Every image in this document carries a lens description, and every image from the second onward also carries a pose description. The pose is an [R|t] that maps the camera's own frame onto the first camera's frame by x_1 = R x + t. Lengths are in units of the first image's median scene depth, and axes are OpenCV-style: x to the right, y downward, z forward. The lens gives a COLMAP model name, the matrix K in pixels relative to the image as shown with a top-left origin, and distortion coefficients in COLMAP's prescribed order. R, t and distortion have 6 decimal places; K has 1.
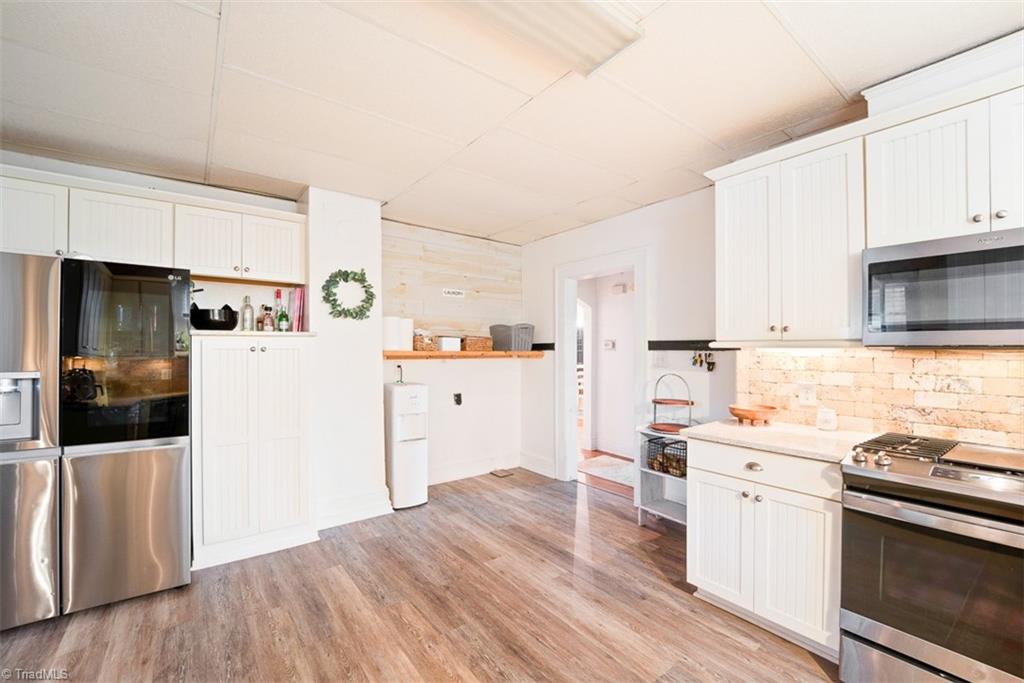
lens RADIAL K [[428.6, 0, 513.1], [0, 428.6, 350.1], [0, 0, 1]] dist [-0.020890, -0.000626]
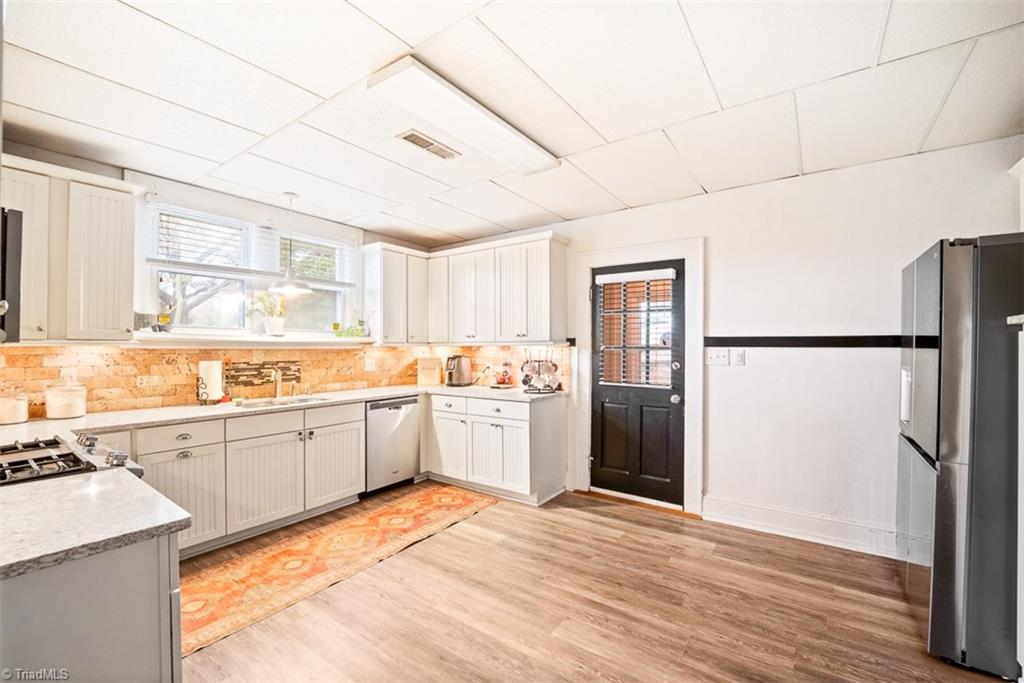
lens RADIAL K [[428.6, 0, 520.9], [0, 428.6, 343.0], [0, 0, 1]] dist [-0.020890, -0.000626]
pose [[-0.946701, -0.001635, -0.322108, 0.209810], [0.000703, 0.999974, -0.007144, -0.005291], [0.322112, -0.006990, -0.946676, 1.686859]]
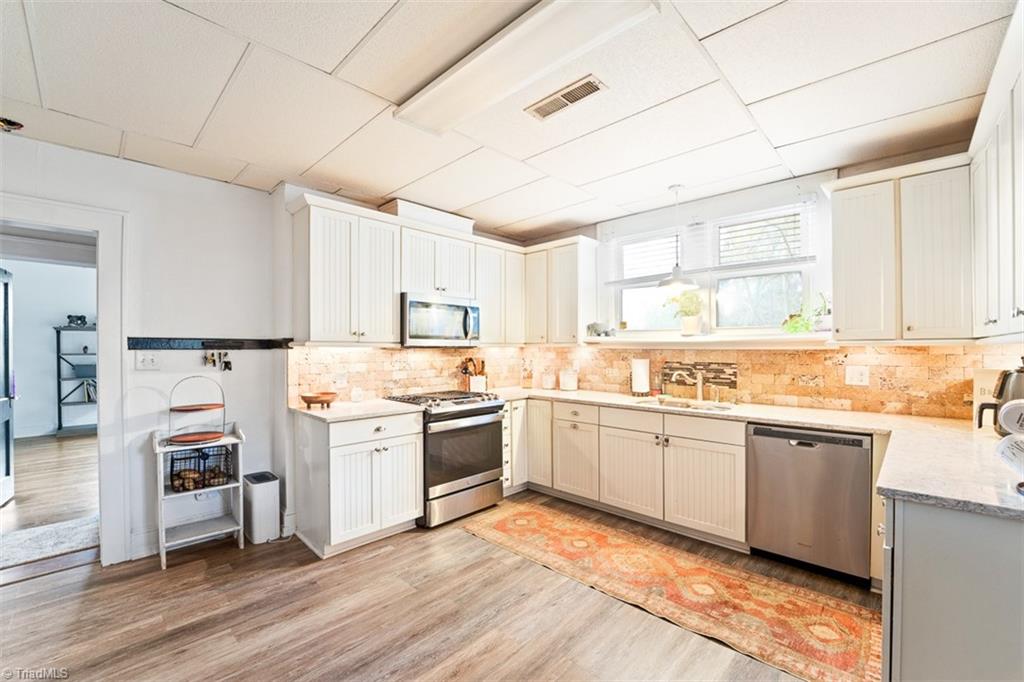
lens RADIAL K [[428.6, 0, 508.1], [0, 428.6, 348.0], [0, 0, 1]] dist [-0.020890, -0.000626]
pose [[-0.154493, -0.000620, 0.987994, -0.884761], [0.002657, 0.999996, 0.001043, -0.003076], [-0.987990, 0.002787, -0.154491, 0.740709]]
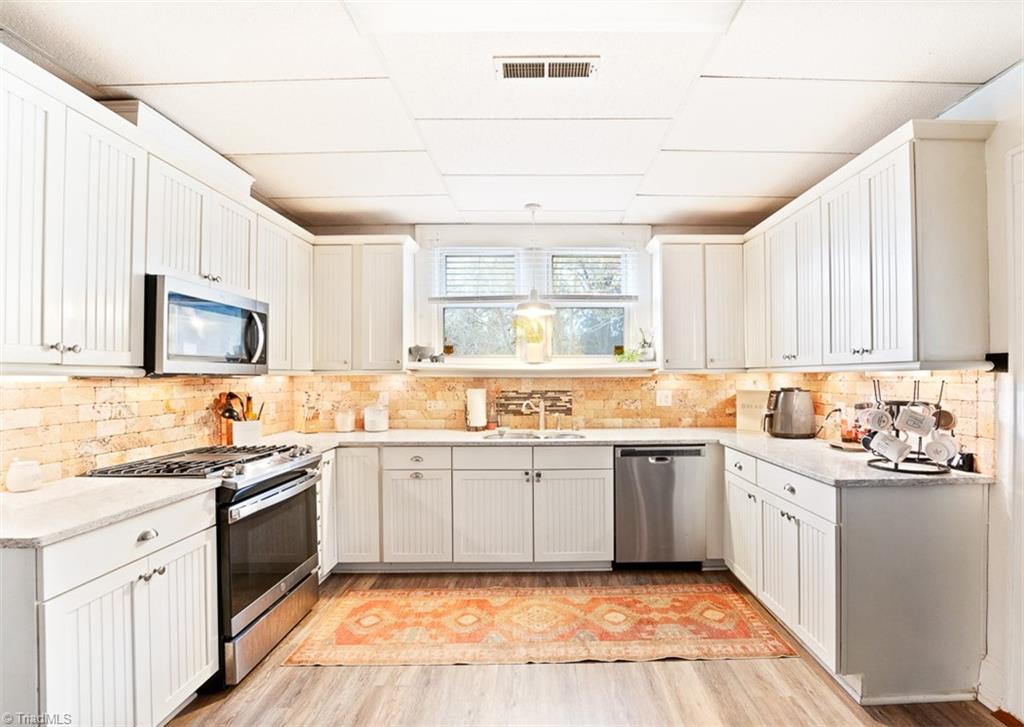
lens RADIAL K [[469.4, 0, 544.9], [0, 469.4, 372.2], [0, 0, 1]] dist [-0.020289, -0.001270]
pose [[-0.807333, 0.007658, 0.590046, -0.442805], [0.004963, 0.999969, -0.006188, -0.002446], [-0.590075, -0.002068, -0.807346, 1.160415]]
